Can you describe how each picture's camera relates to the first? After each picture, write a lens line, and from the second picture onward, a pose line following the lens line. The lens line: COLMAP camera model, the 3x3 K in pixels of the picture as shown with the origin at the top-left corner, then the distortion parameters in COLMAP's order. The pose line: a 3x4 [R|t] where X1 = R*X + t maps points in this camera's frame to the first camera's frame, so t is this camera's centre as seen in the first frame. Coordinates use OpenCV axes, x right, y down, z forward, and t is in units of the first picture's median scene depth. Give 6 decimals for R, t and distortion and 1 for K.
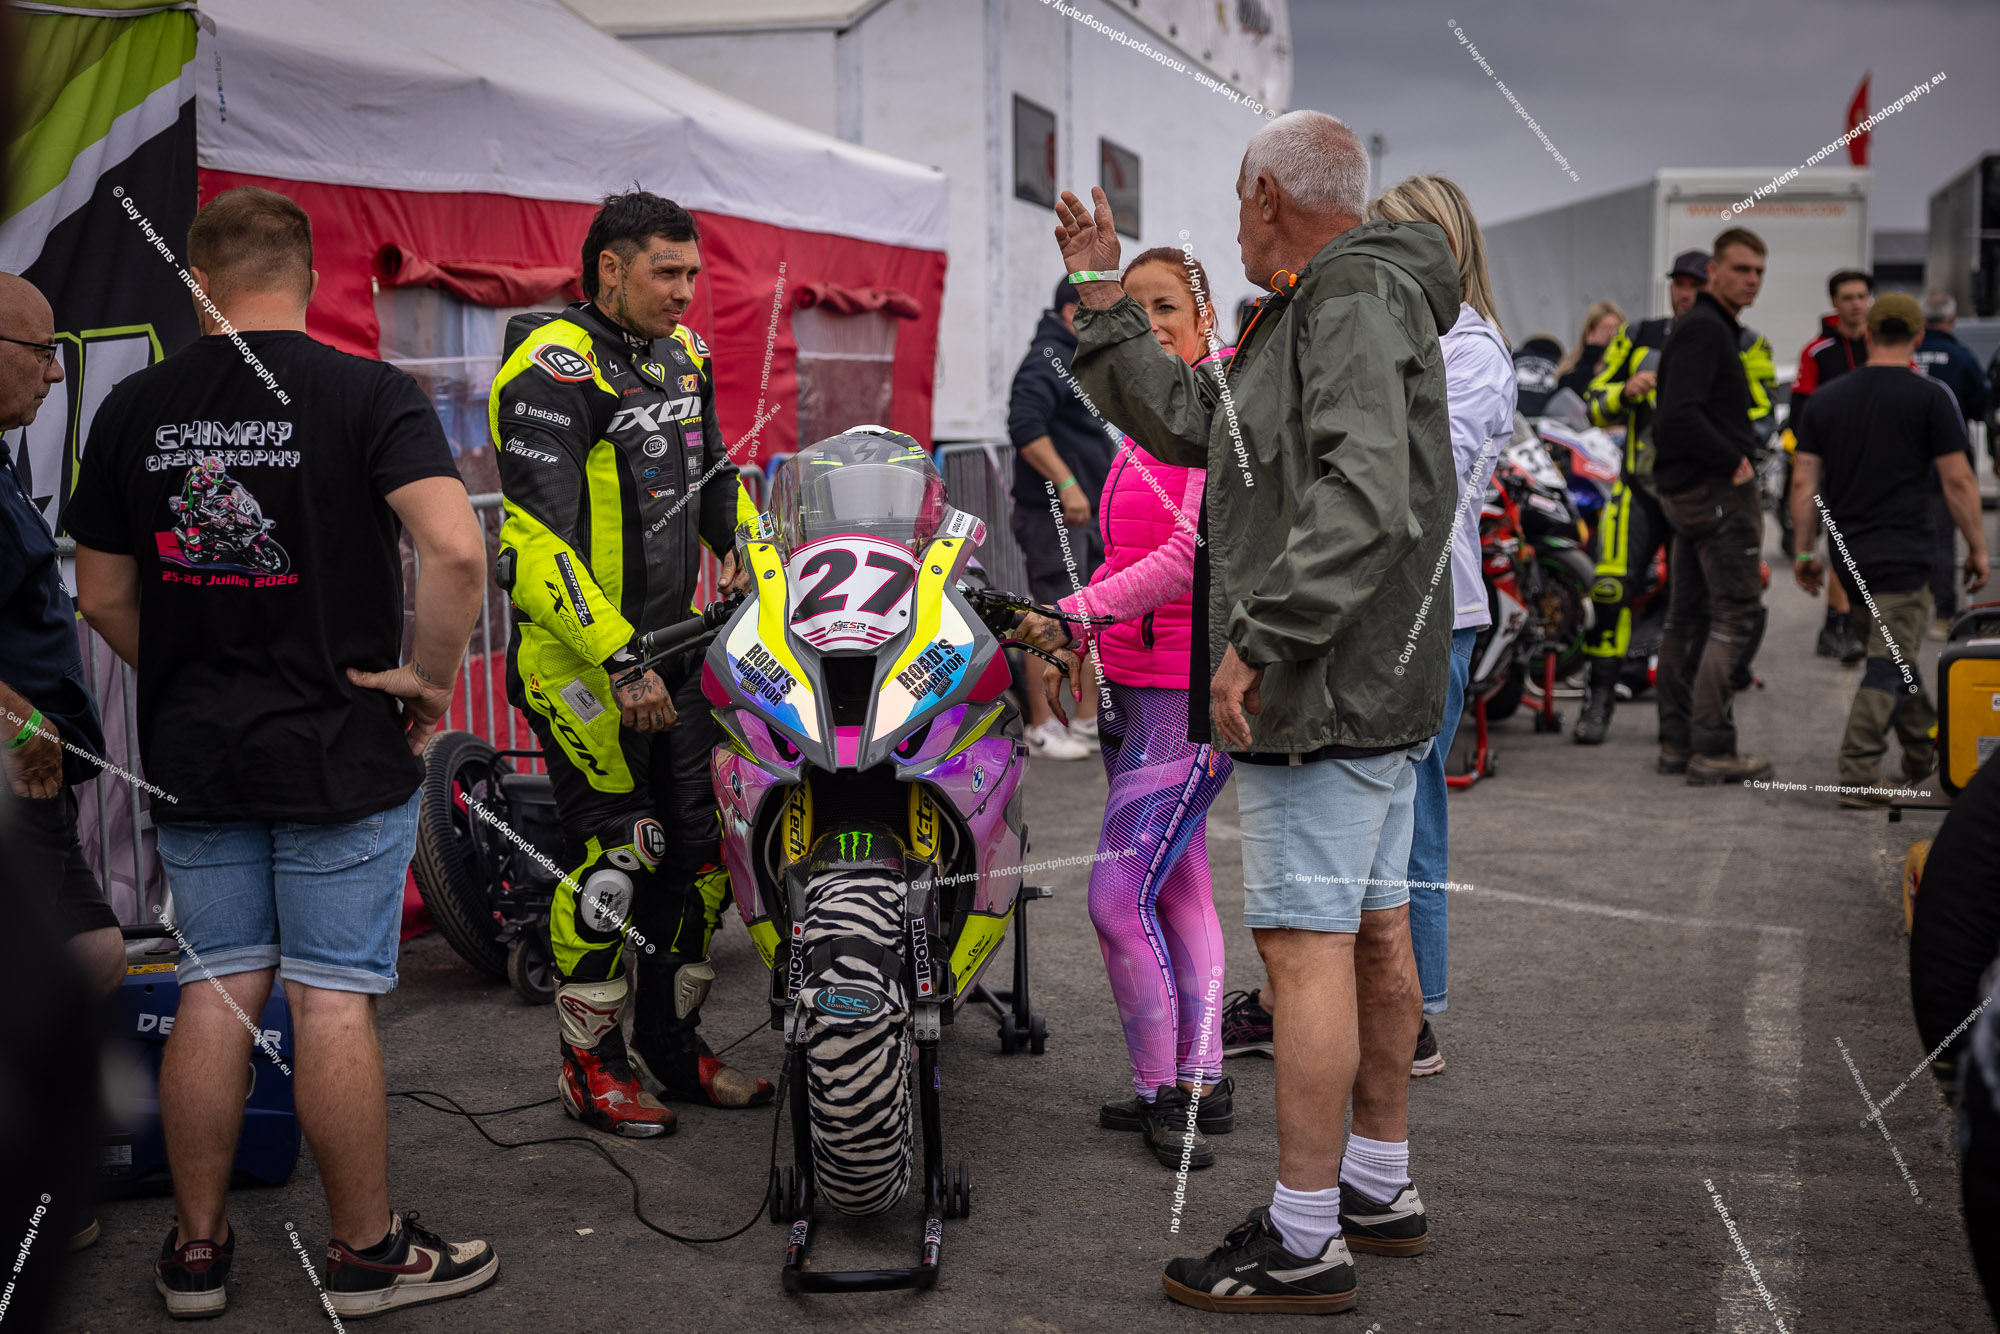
lens RADIAL K [[3053.8, 0, 999.2], [0, 3053.8, 665.7], [0, 0, 1]] dist [0.013182, 0.000000]
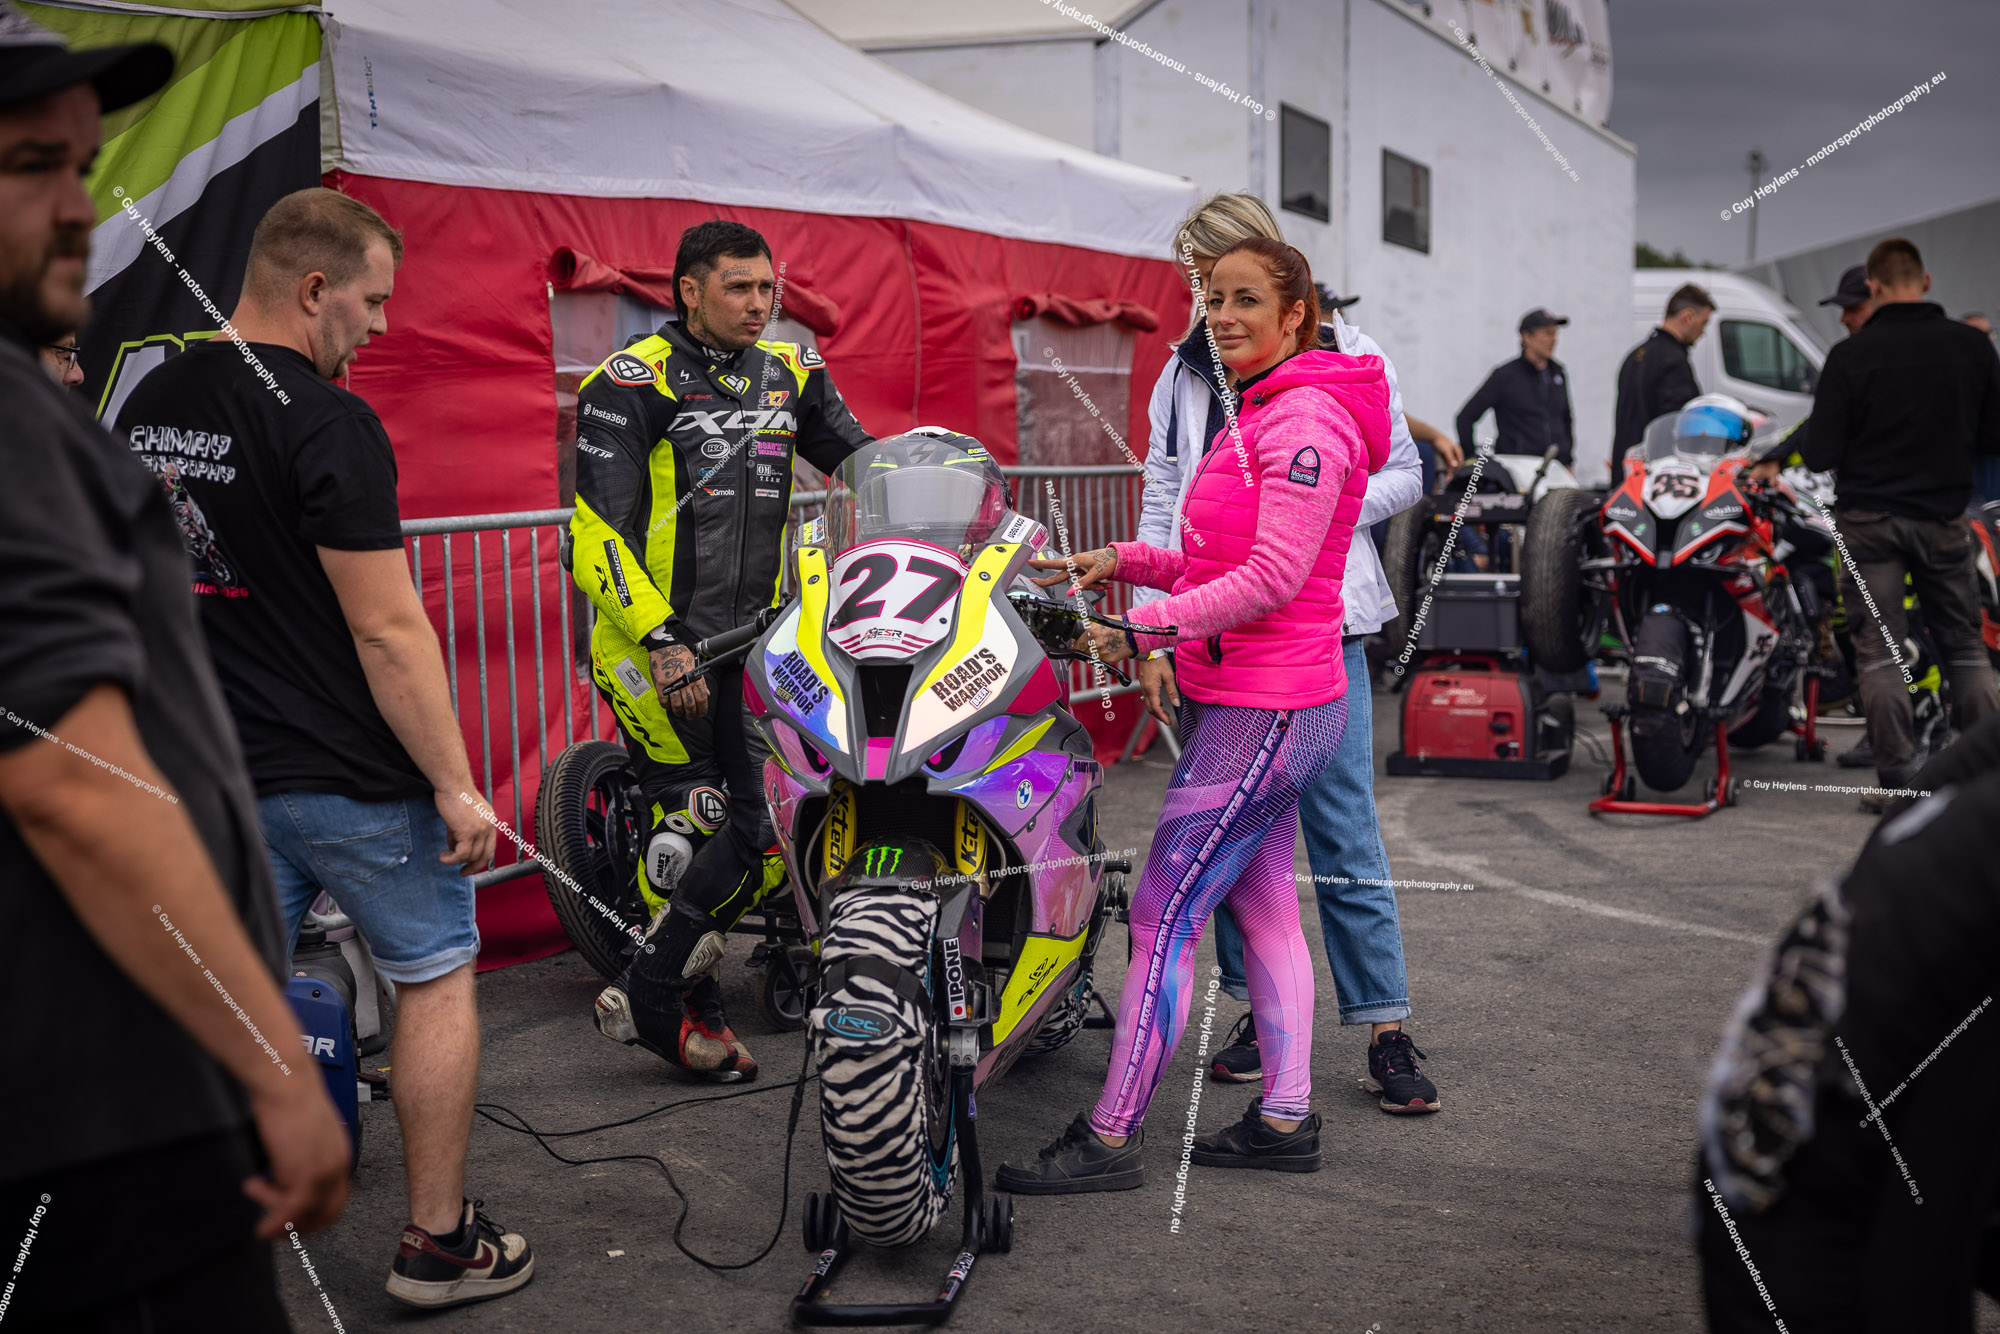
lens RADIAL K [[3053.8, 0, 1007.9], [0, 3053.8, 673.1], [0, 0, 1]] dist [0.013182, 0.000000]
pose [[0.993300, 0.011614, -0.114977, 0.104405], [-0.012168, 0.999918, -0.004112, 0.003119], [0.114919, 0.005484, 0.993360, 0.050105]]
